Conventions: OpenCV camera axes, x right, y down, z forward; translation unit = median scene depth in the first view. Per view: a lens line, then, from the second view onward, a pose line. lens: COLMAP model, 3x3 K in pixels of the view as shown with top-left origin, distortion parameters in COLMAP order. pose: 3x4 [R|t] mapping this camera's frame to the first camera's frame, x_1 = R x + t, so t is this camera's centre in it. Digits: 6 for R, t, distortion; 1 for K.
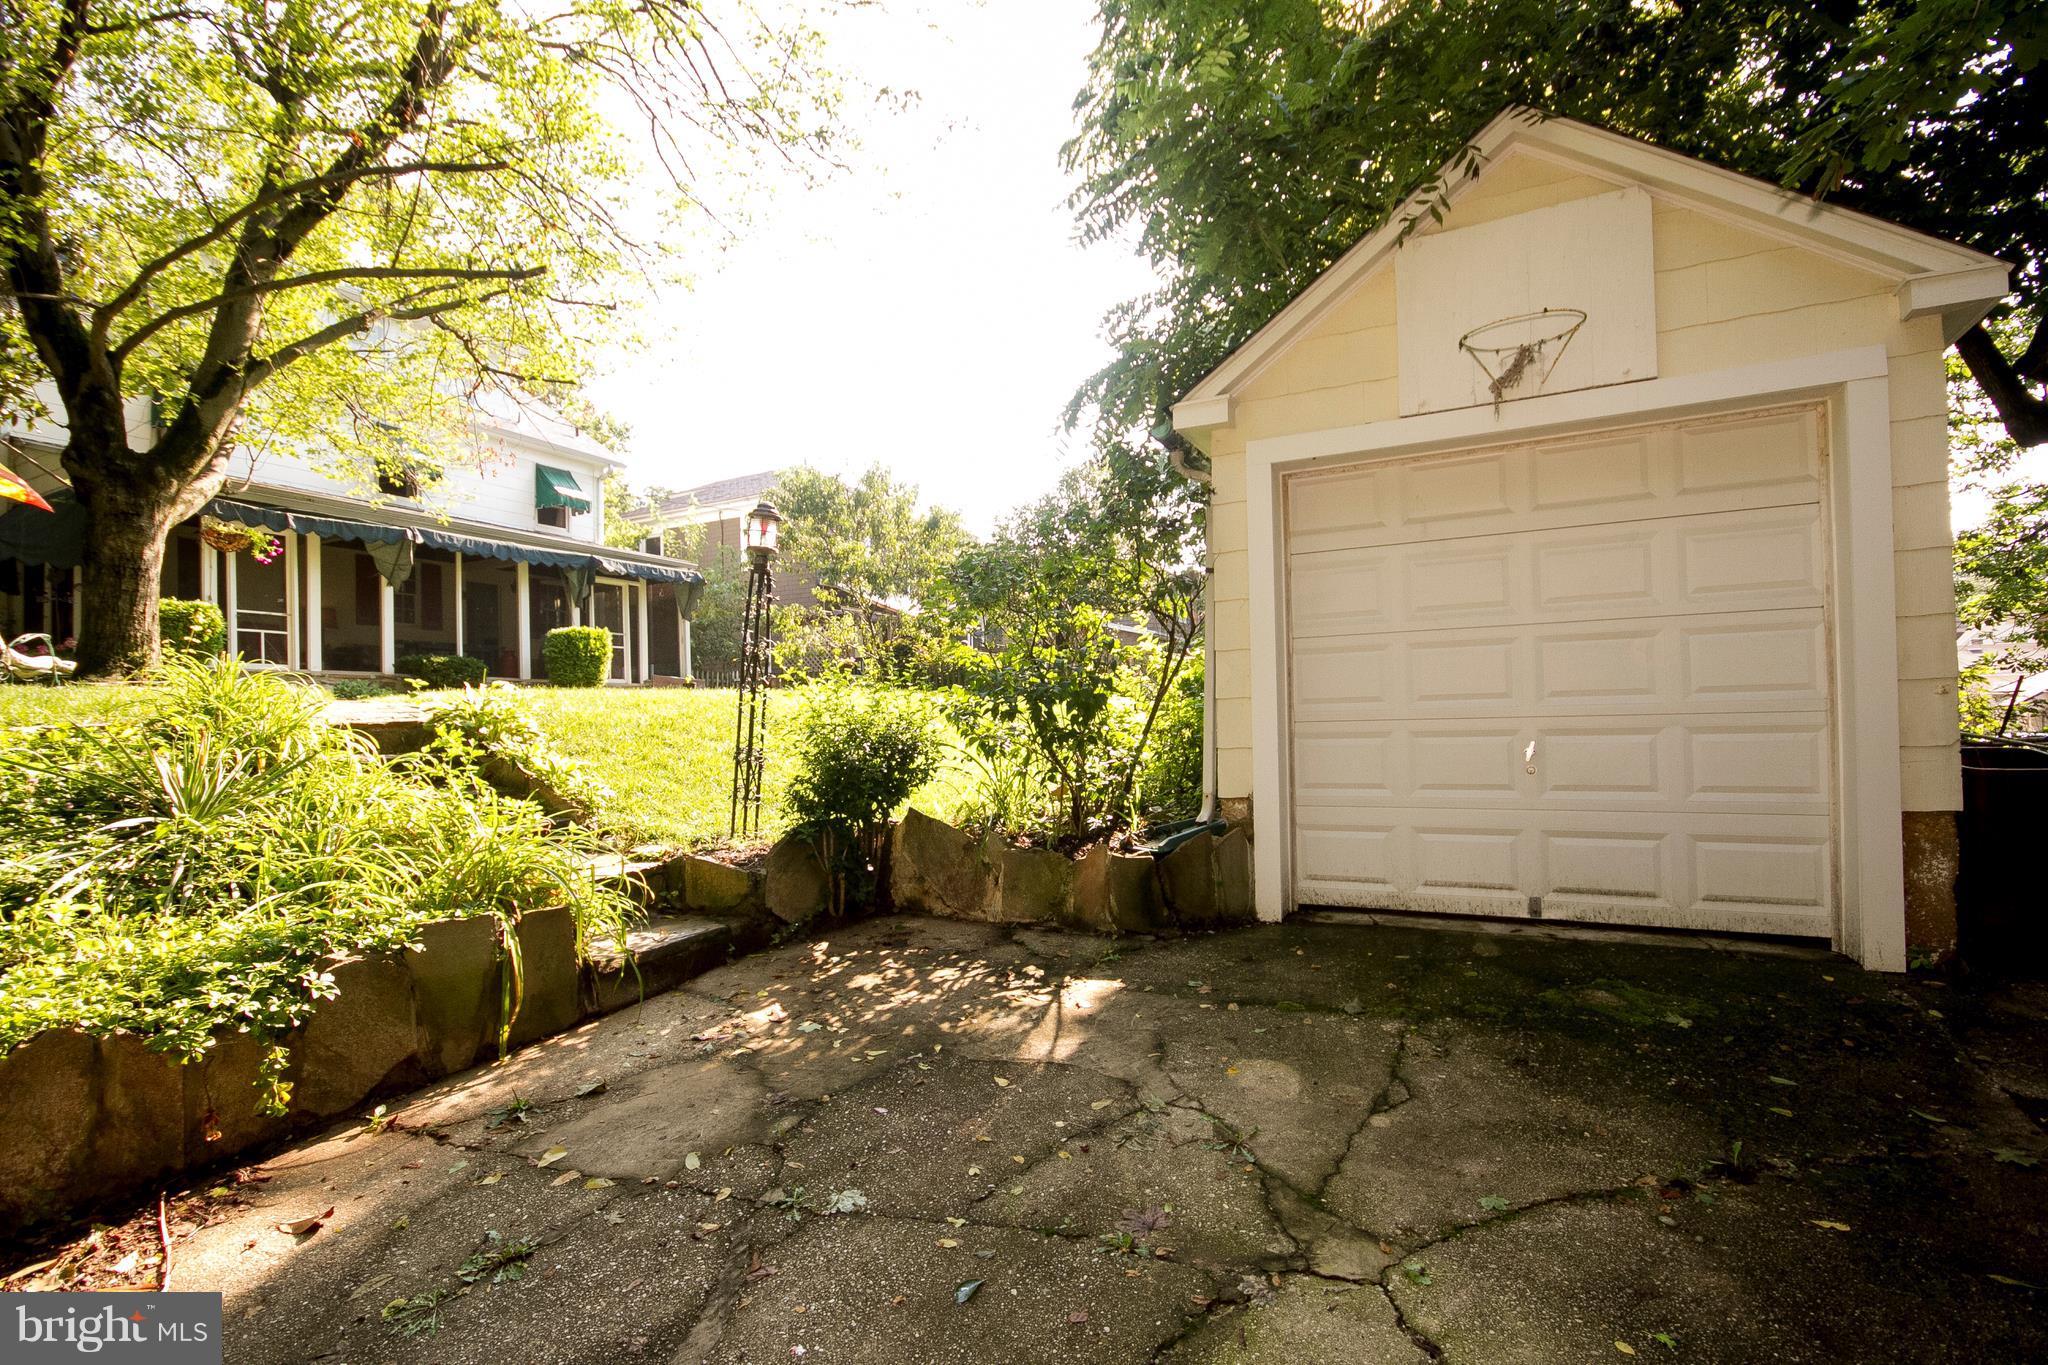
lens RADIAL K [[968.0, 0, 1022.7], [0, 968.0, 703.2], [0, 0, 1]] dist [0.004339, 0.000751]
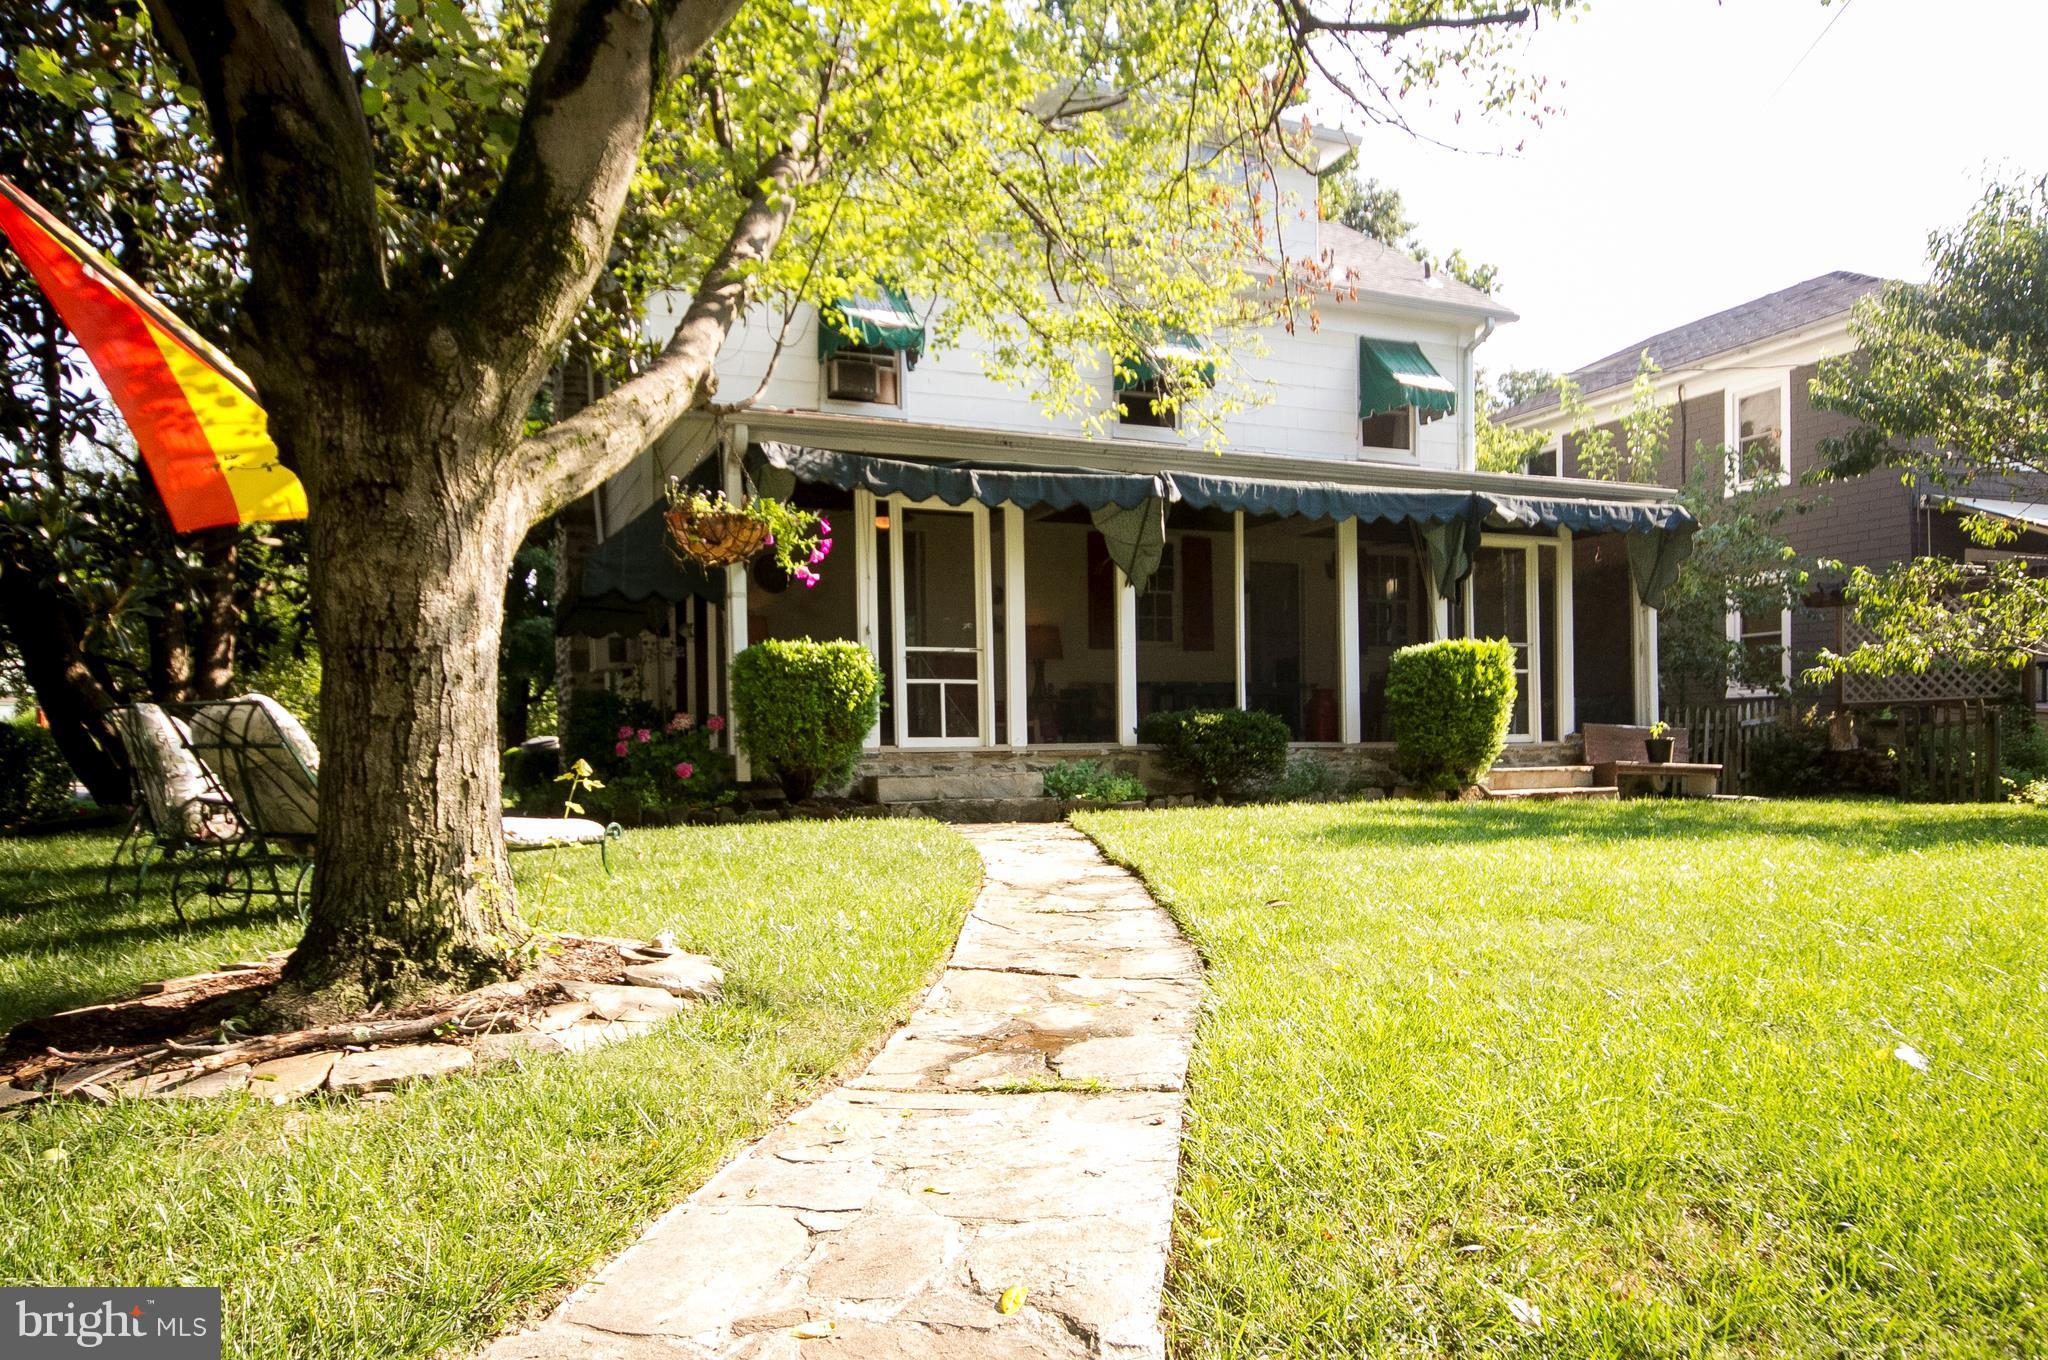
lens RADIAL K [[1144.6, 0, 1013.6], [0, 1144.6, 689.9], [0, 0, 1]] dist [0.004452, 0.000503]
pose [[0.755070, 0.007139, -0.655606, -0.246930], [0.004843, 0.999853, 0.016465, -0.064606], [0.655627, -0.015607, 0.754924, 0.416406]]
